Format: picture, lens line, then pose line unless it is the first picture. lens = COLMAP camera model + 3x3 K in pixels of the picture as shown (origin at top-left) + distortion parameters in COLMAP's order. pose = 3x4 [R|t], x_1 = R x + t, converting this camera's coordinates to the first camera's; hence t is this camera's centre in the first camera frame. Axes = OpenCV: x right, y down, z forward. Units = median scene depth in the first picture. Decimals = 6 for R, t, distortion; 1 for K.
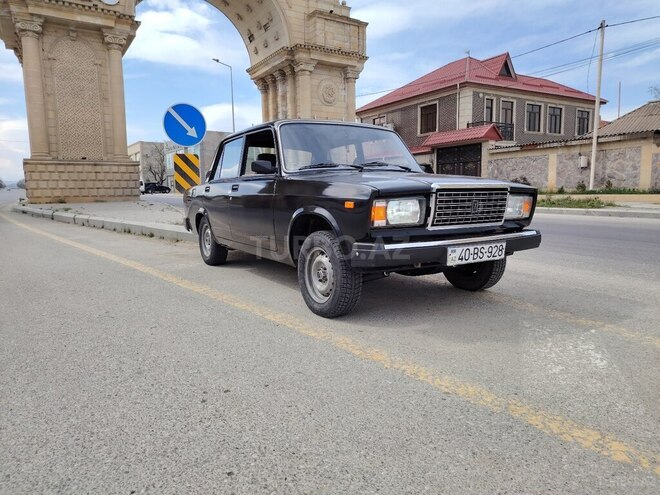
lens RADIAL K [[459.5, 0, 330.0], [0, 459.5, 247.5], [0, 0, 1]] dist [0.015487, -0.005283]
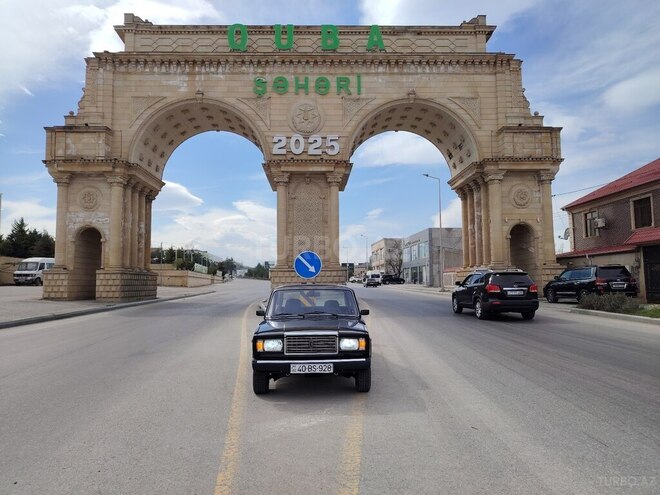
lens RADIAL K [[459.5, 0, 330.0], [0, 459.5, 247.5], [0, 0, 1]] dist [0.015487, -0.005283]
pose [[0.858700, -0.032862, -0.511423, 0.164948], [-0.062850, 0.983656, -0.168733, -0.019862], [0.508609, 0.177034, 0.842600, -0.084721]]
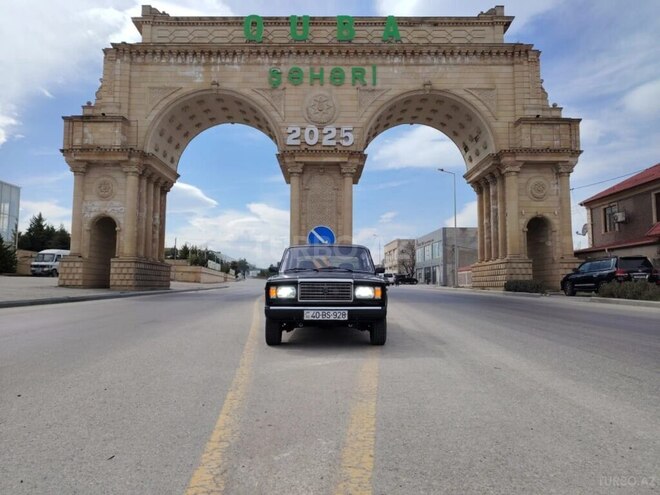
lens RADIAL K [[459.5, 0, 330.0], [0, 459.5, 247.5], [0, 0, 1]] dist [0.015487, -0.005283]
pose [[0.844667, -0.027969, -0.534561, 0.159099], [-0.078270, 0.981448, -0.175026, 0.008151], [0.529539, 0.189679, 0.826807, -0.073978]]
